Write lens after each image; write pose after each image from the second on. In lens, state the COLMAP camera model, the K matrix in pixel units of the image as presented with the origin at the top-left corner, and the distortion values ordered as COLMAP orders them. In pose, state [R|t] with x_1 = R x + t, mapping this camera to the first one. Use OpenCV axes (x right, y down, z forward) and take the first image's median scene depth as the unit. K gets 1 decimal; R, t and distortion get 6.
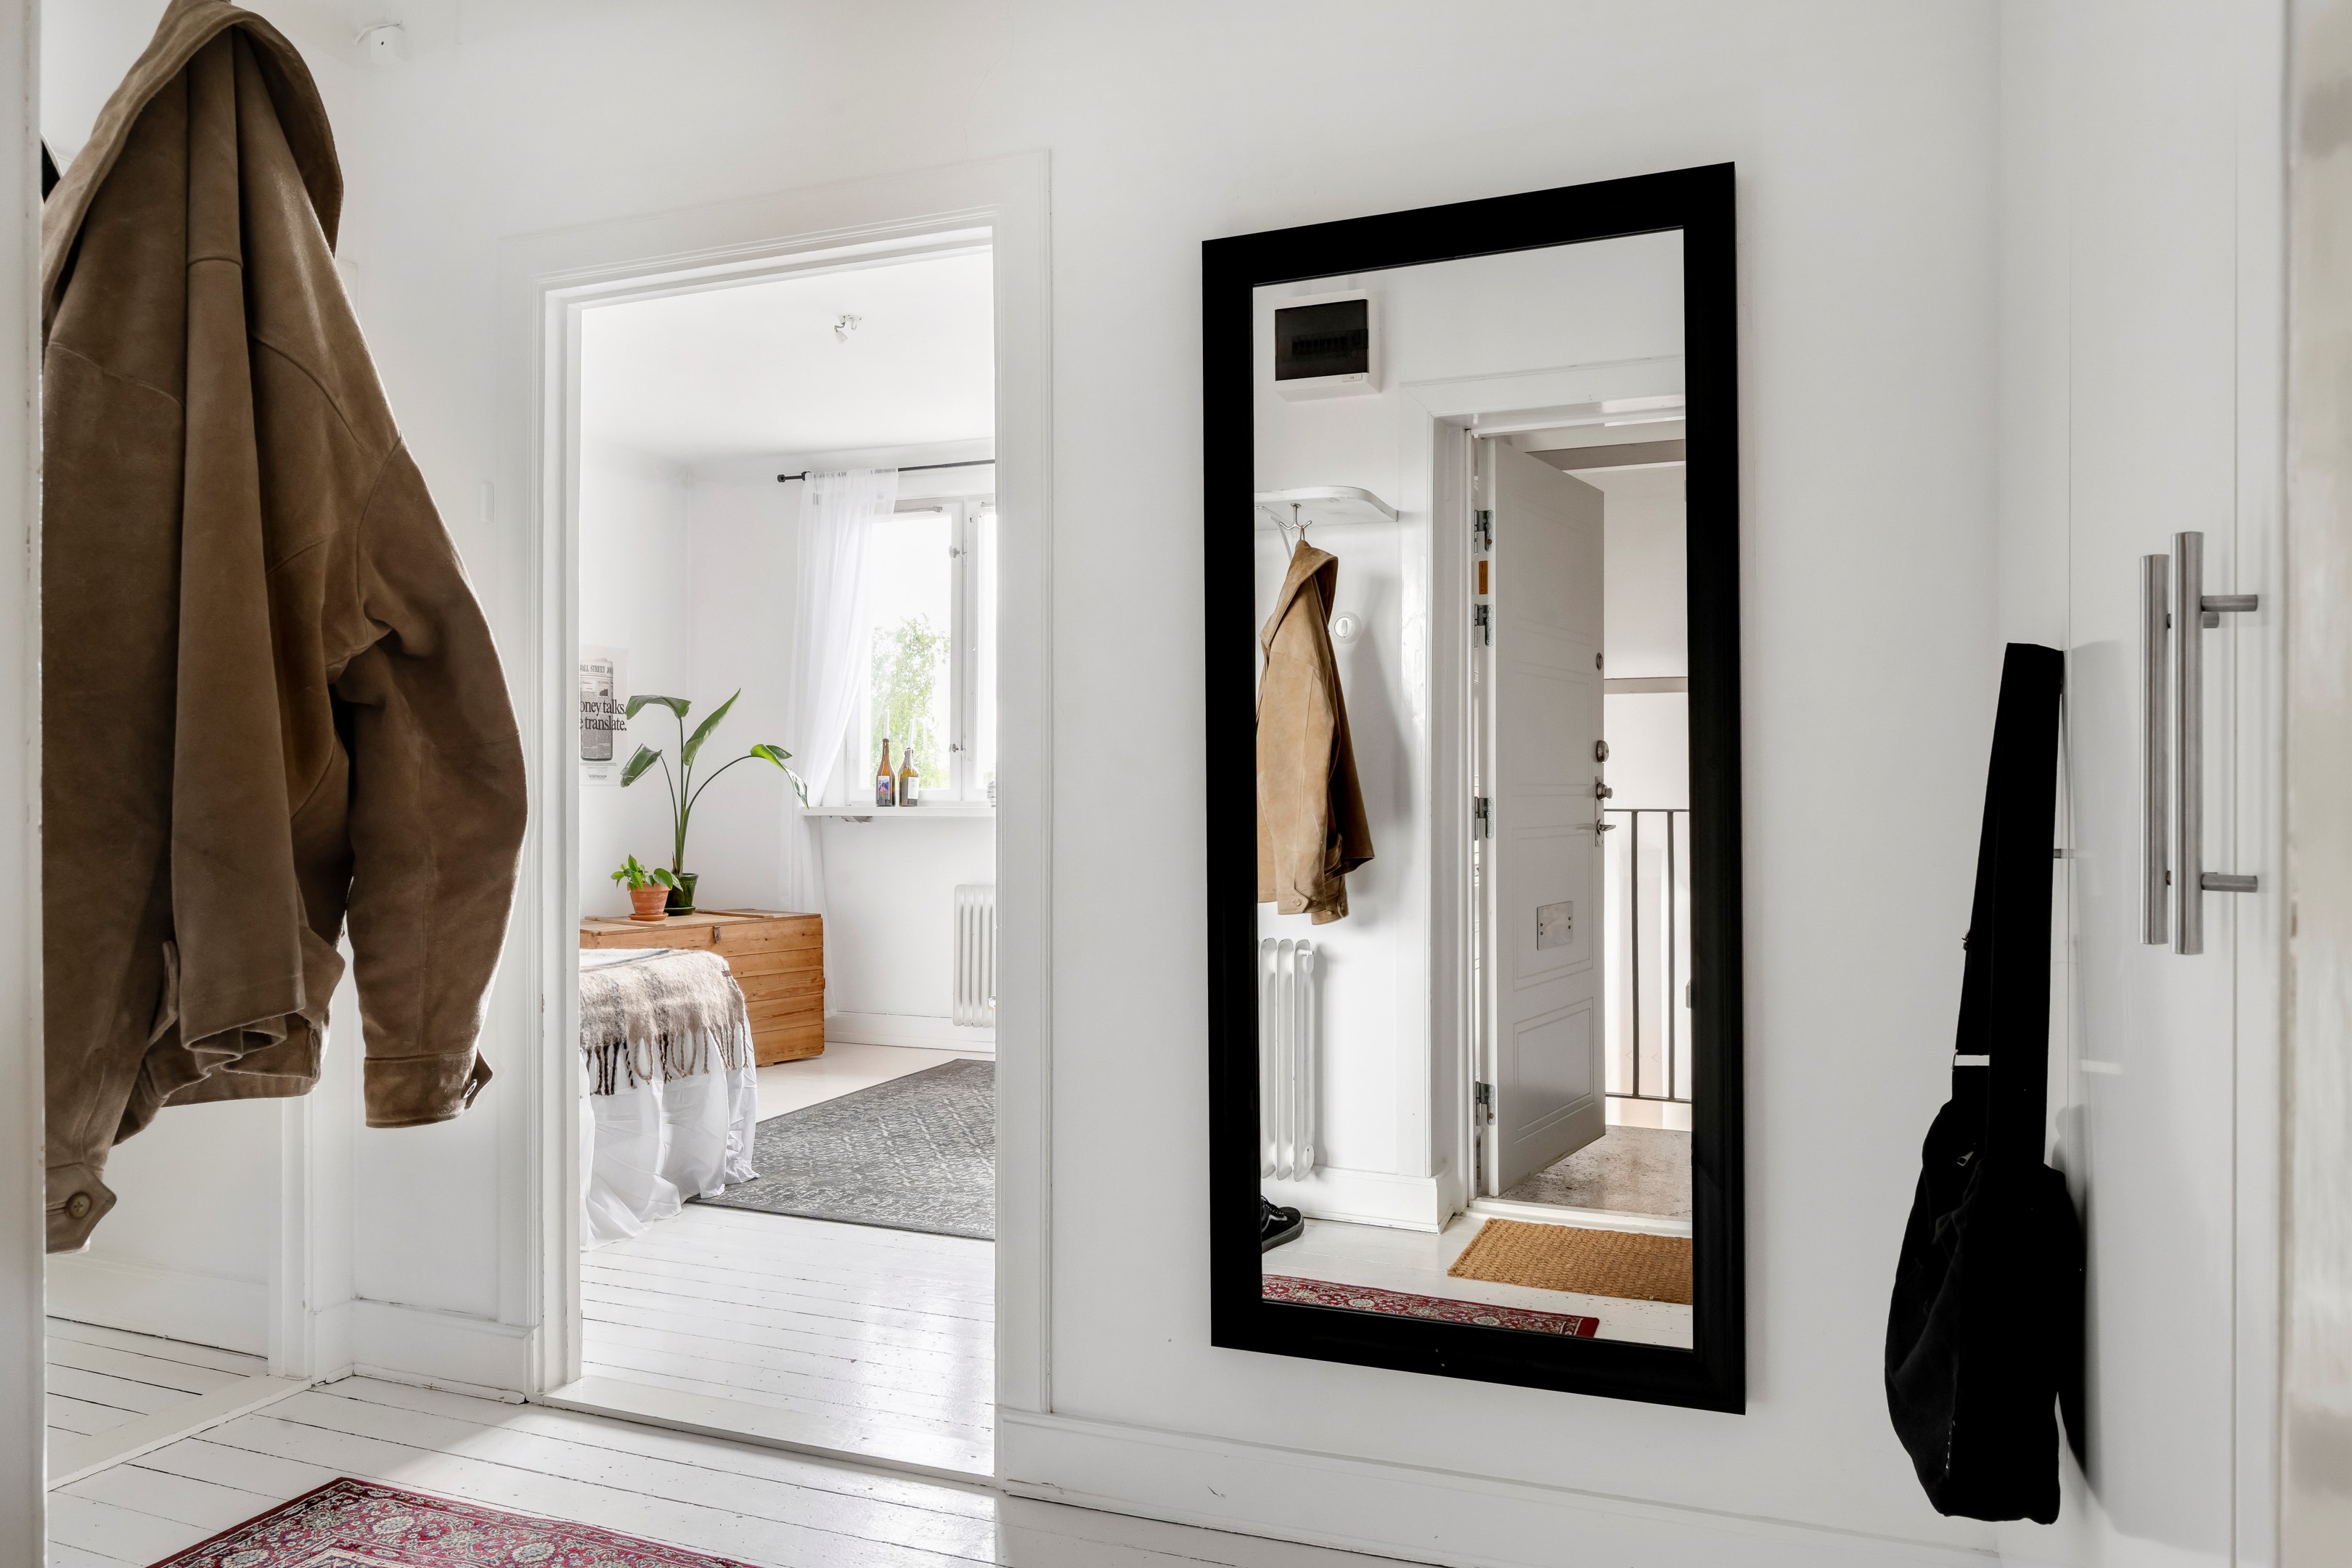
lens RADIAL K [[1575.5, 0, 1176.0], [0, 1575.5, 784.0], [0, 0, 1]] dist [0.002255, 0.000528]
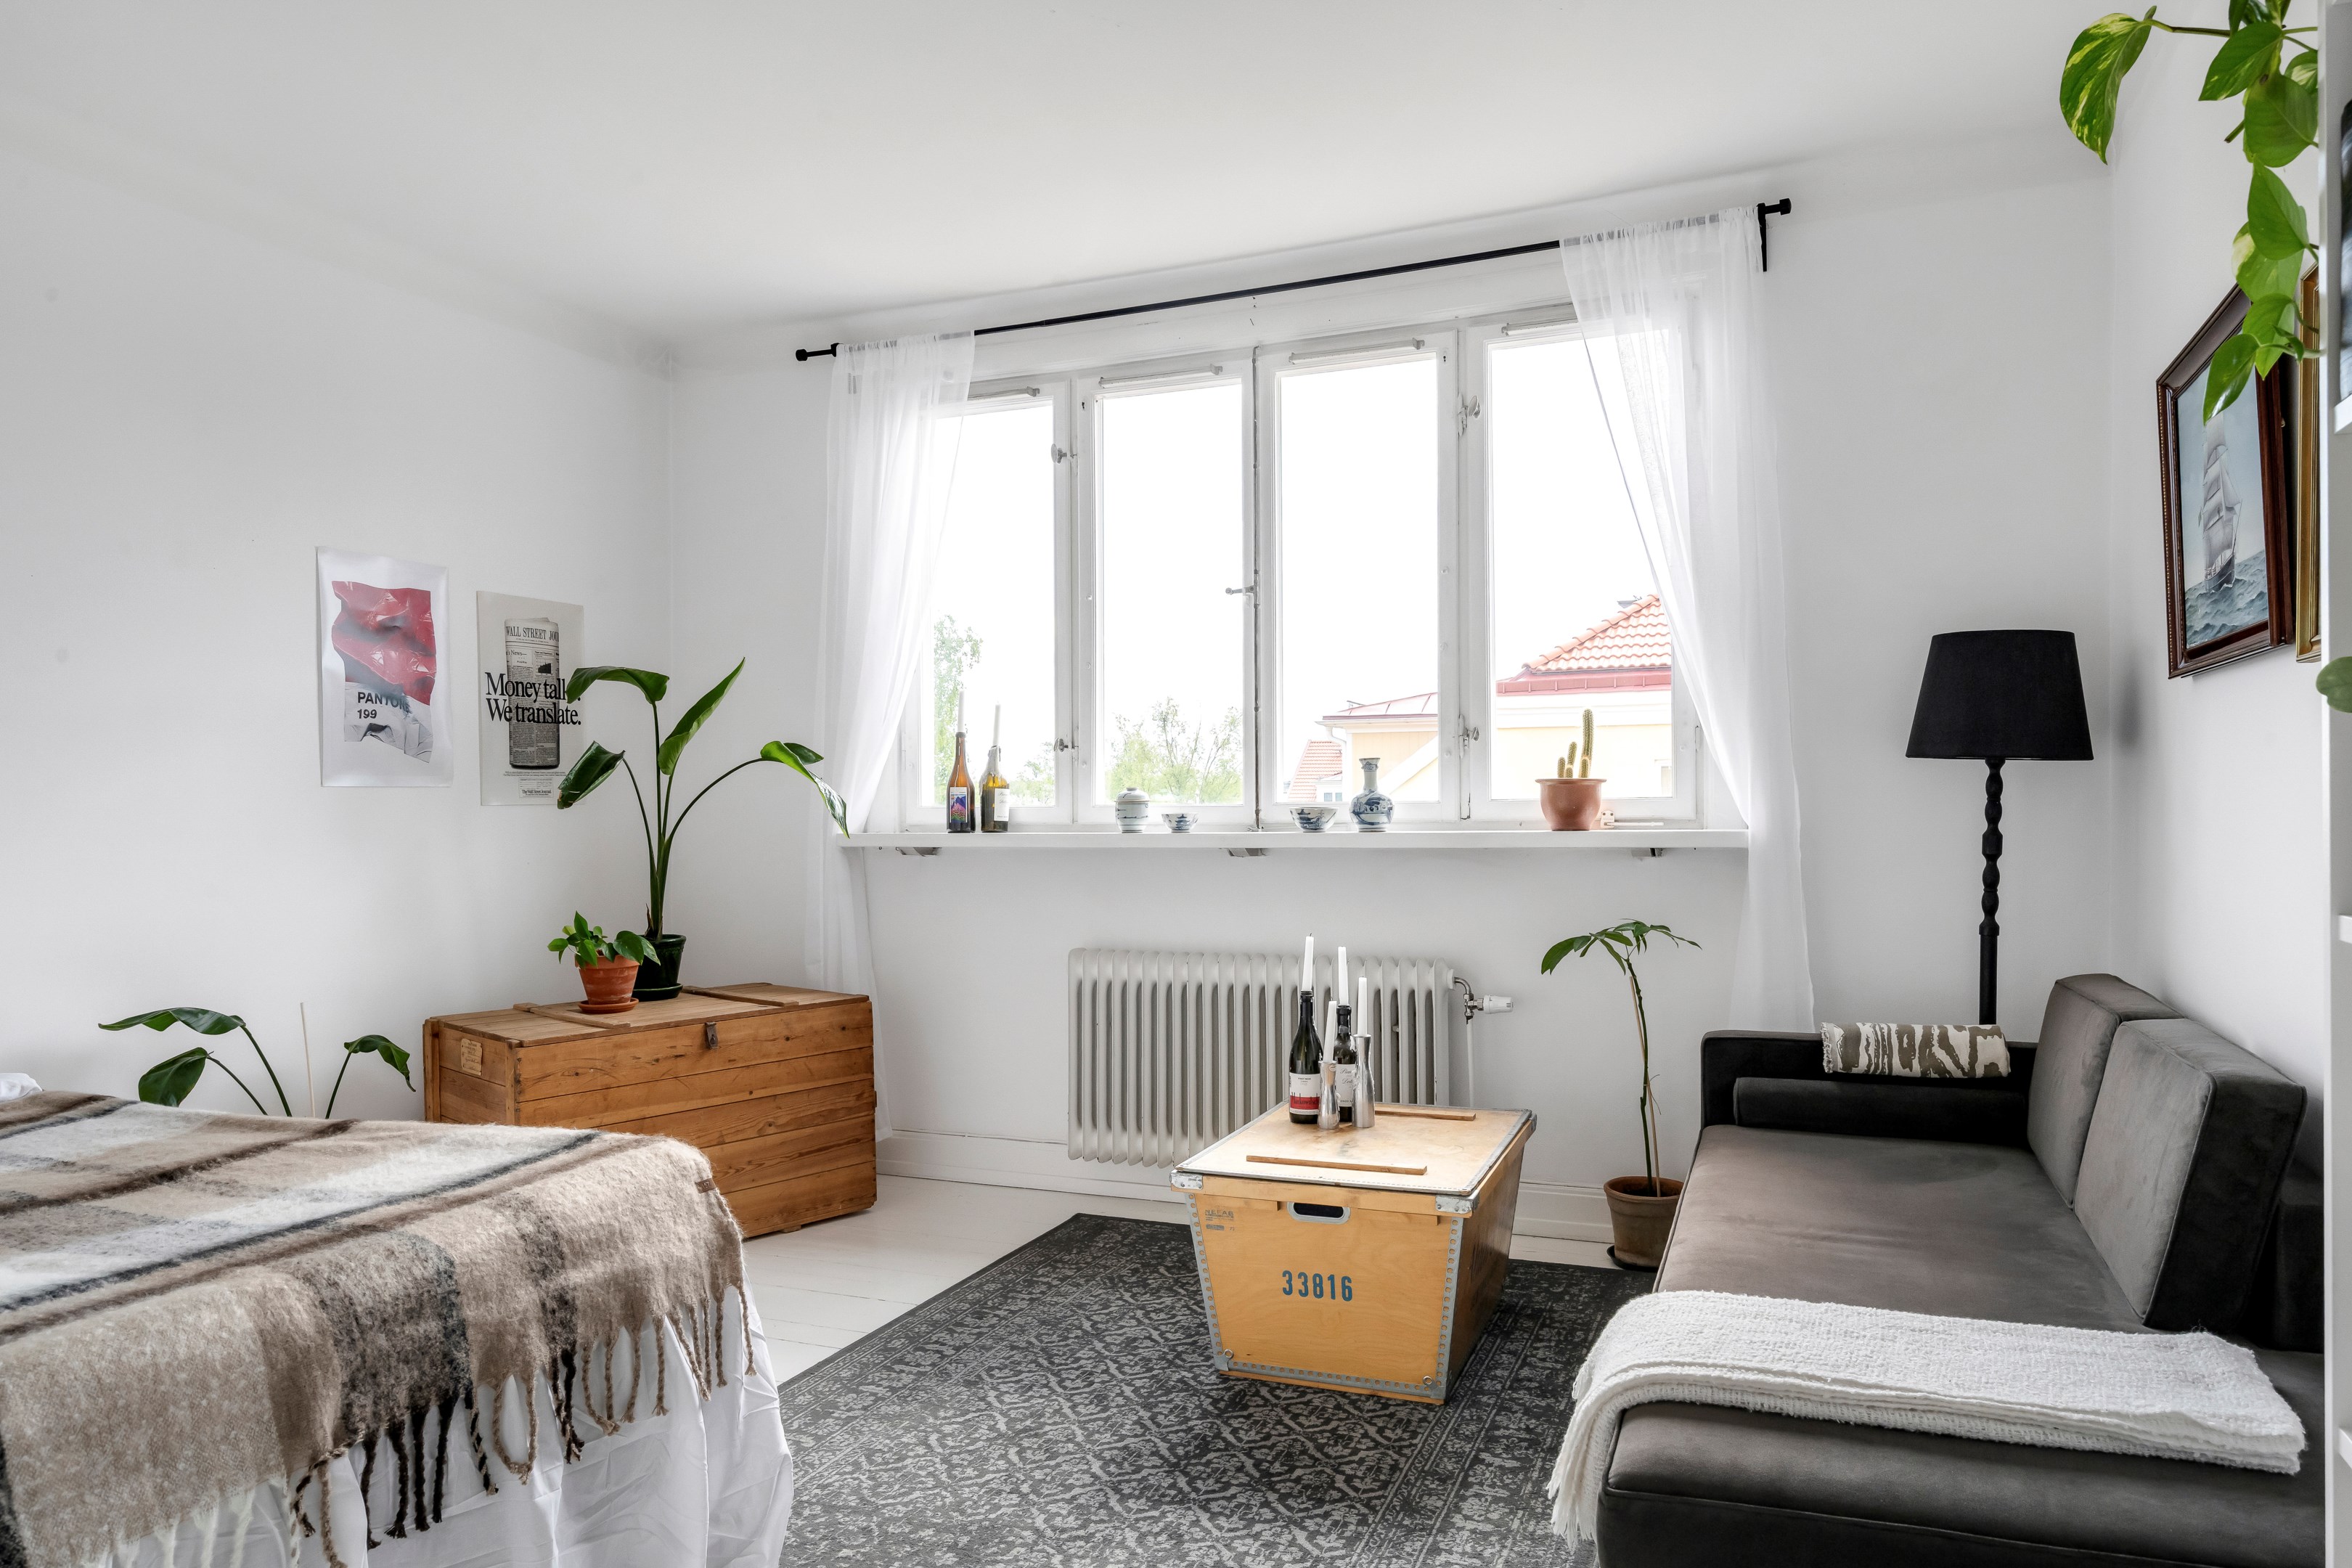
lens RADIAL K [[1502.7, 0, 1168.4], [0, 1502.7, 820.2], [0, 0, 1]] dist [-0.005774, 0.001989]
pose [[0.999935, -0.008083, -0.008037, -0.093881], [0.008235, 0.999784, 0.019086, -0.002783], [0.007881, -0.019151, 0.999786, 0.370347]]
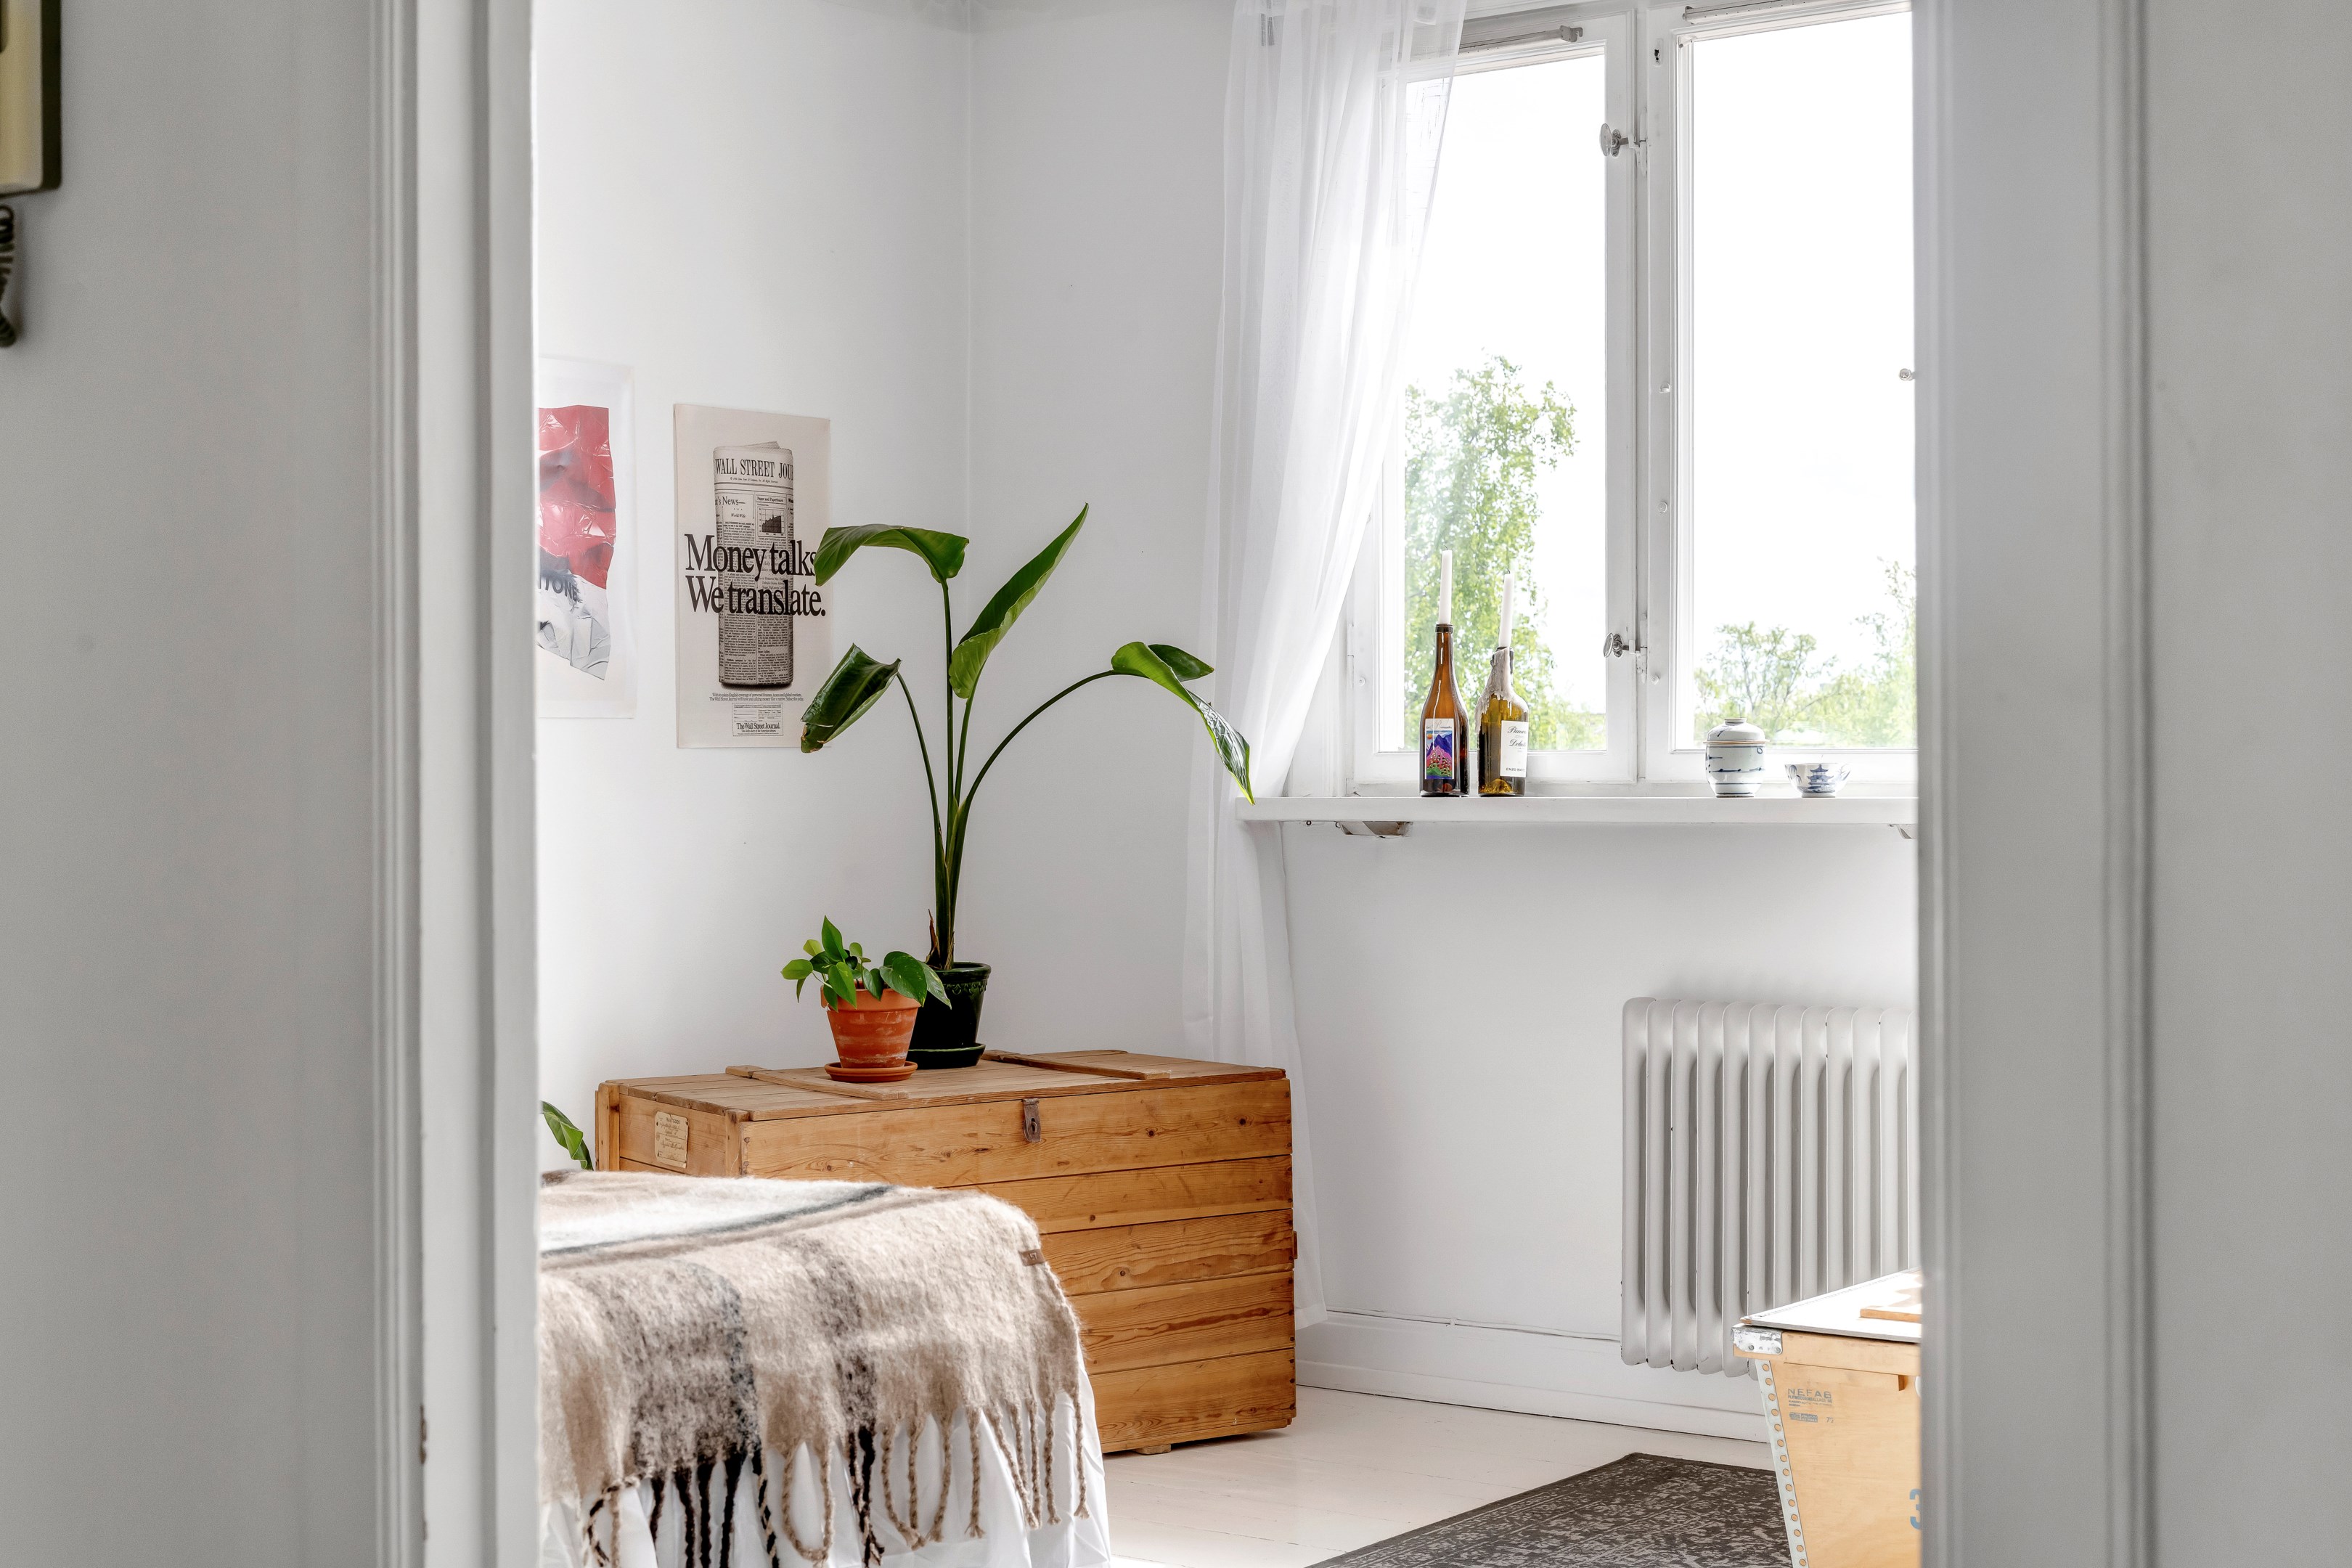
lens RADIAL K [[3396.6, 0, 1173.5], [0, 3396.6, 731.2], [0, 0, 1]] dist [0.016490, 0.017034]
pose [[0.967283, -0.007481, -0.253588, -0.035871], [0.006988, 0.999972, -0.002845, -0.000209], [0.253602, 0.000980, 0.967308, 0.168876]]
